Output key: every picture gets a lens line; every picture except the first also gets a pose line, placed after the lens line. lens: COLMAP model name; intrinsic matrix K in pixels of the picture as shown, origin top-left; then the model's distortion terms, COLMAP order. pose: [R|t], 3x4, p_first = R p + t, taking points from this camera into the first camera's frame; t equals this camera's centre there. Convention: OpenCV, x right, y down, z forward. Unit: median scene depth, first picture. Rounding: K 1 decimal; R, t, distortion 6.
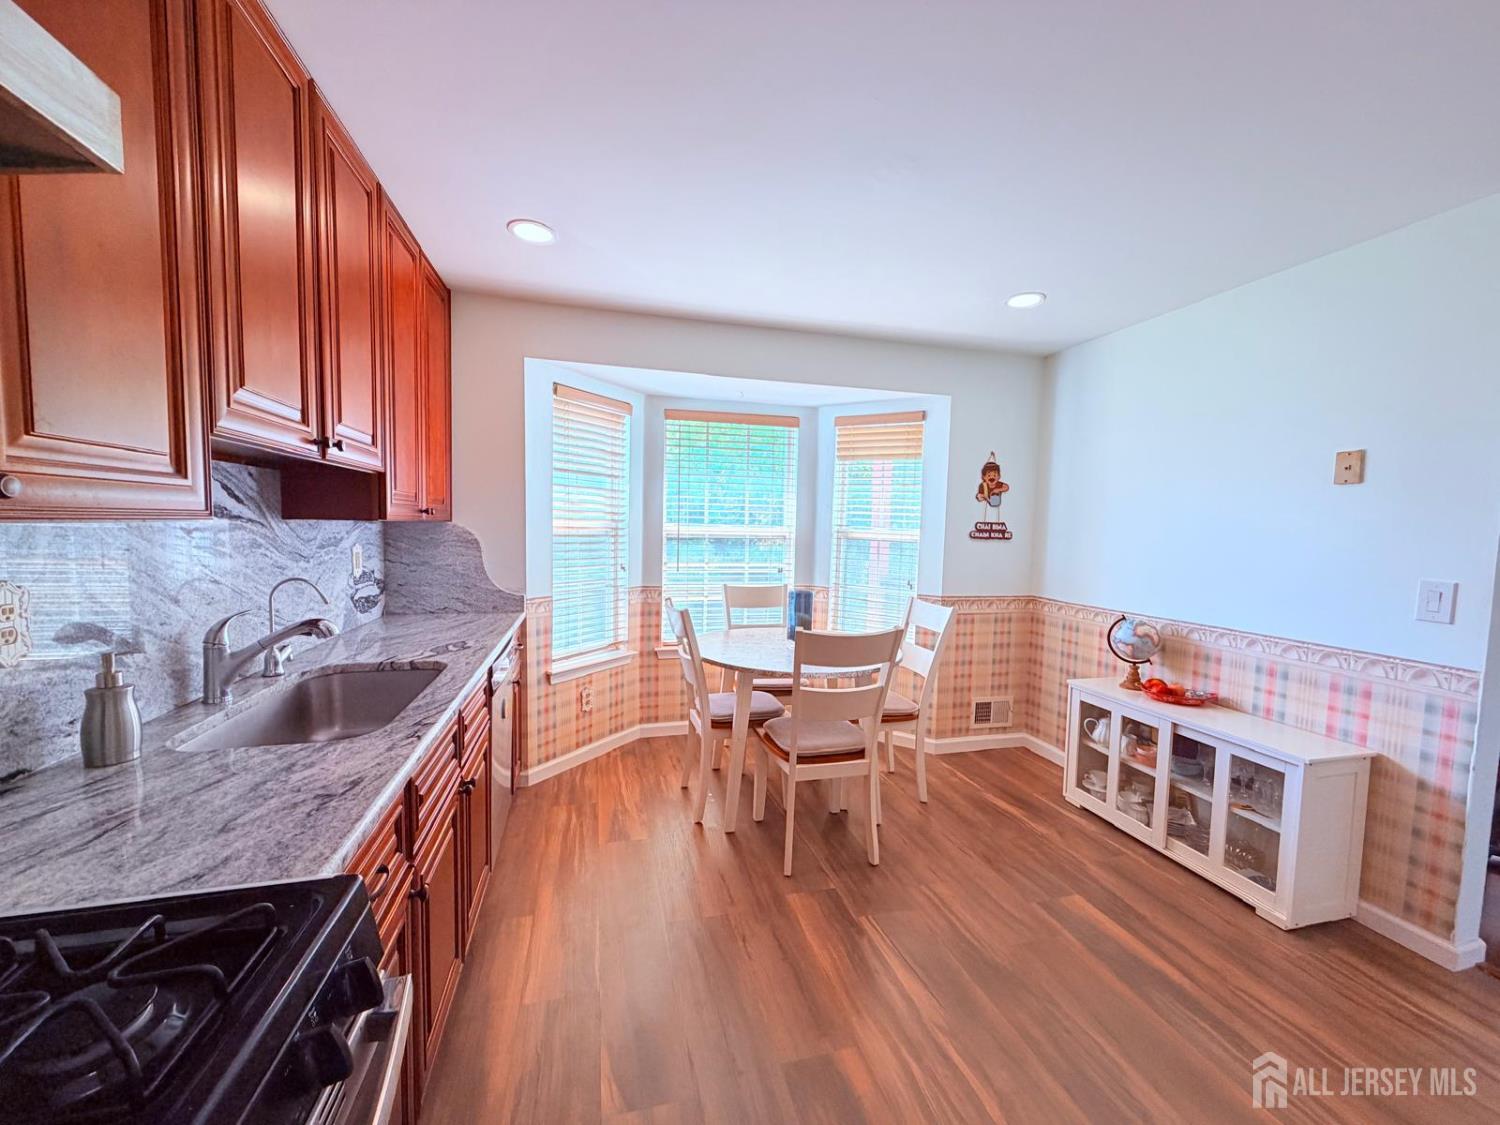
lens RADIAL K [[597.3, 0, 745.5], [0, 597.3, 566.9], [0, 0, 1]] dist [0.002715, 0.000062]
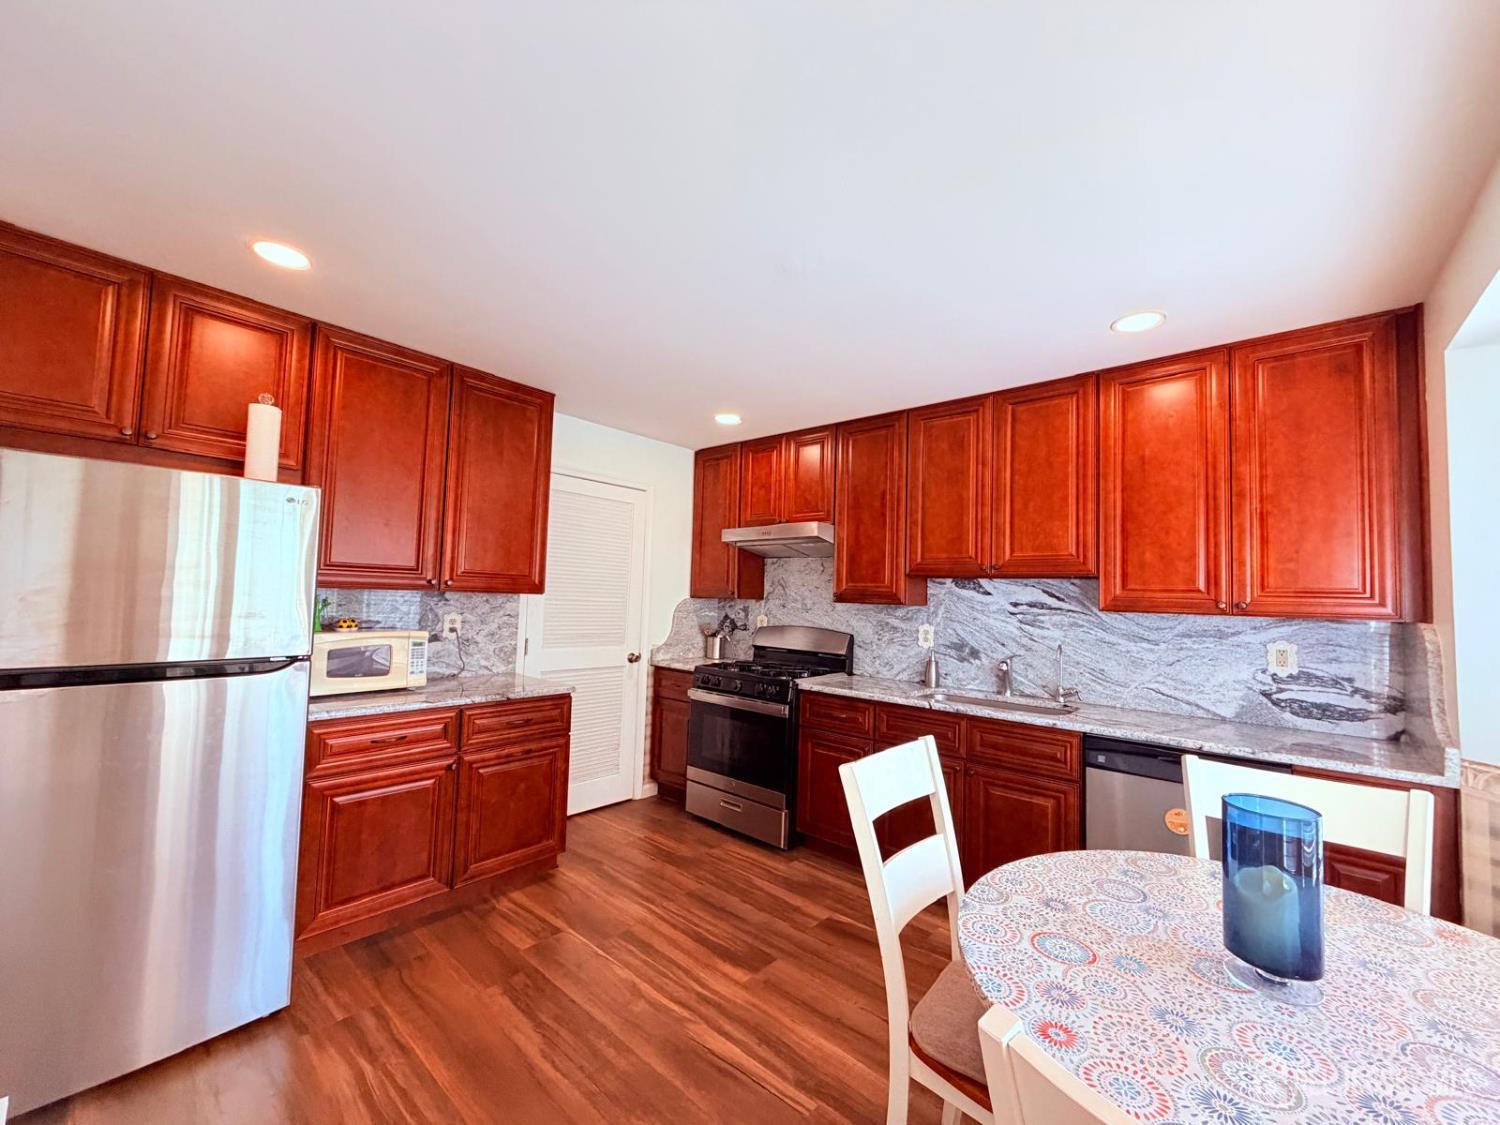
lens RADIAL K [[597.3, 0, 747.4], [0, 597.3, 564.2], [0, 0, 1]] dist [0.002715, 0.000062]
pose [[-0.822210, -0.082602, -0.563159, 0.562210], [-0.092302, 0.995667, -0.011281, -0.064123], [0.561651, 0.042705, -0.826272, 1.163178]]
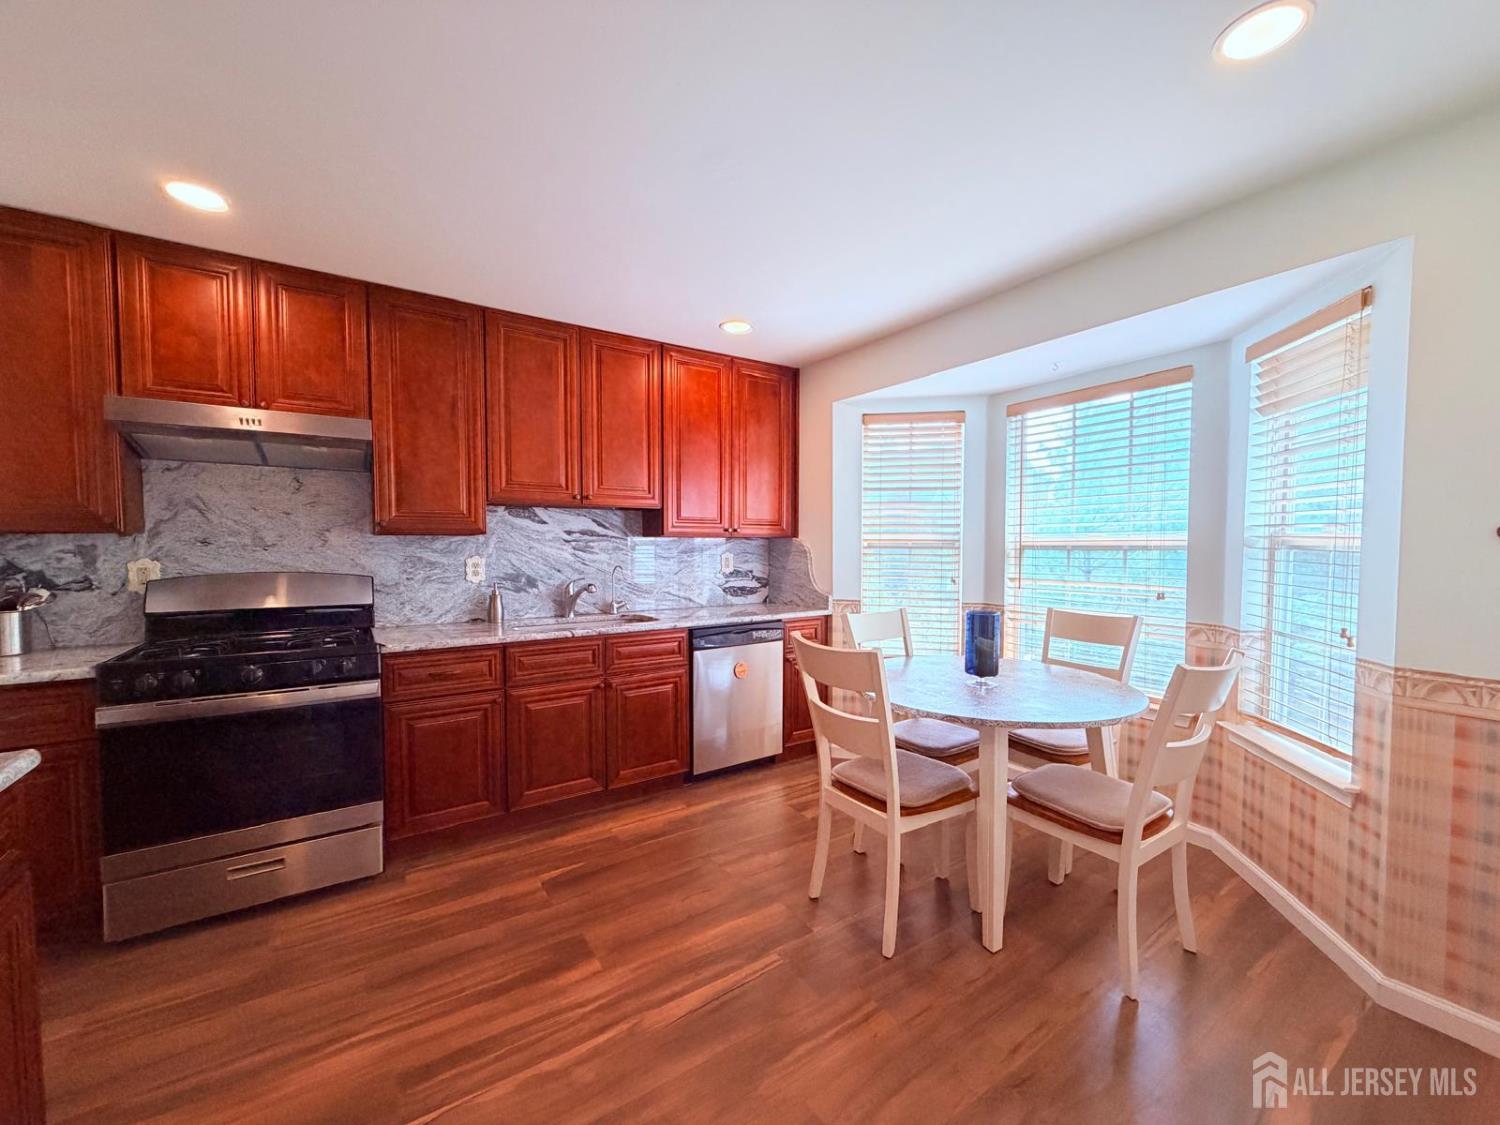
lens RADIAL K [[597.3, 0, 750.5], [0, 597.3, 564.5], [0, 0, 1]] dist [0.002715, 0.000062]
pose [[0.334870, 0.009801, -0.942213, 0.767825], [-0.060488, 0.998107, -0.011115, 0.007175], [0.940321, 0.060715, 0.334829, 0.467841]]
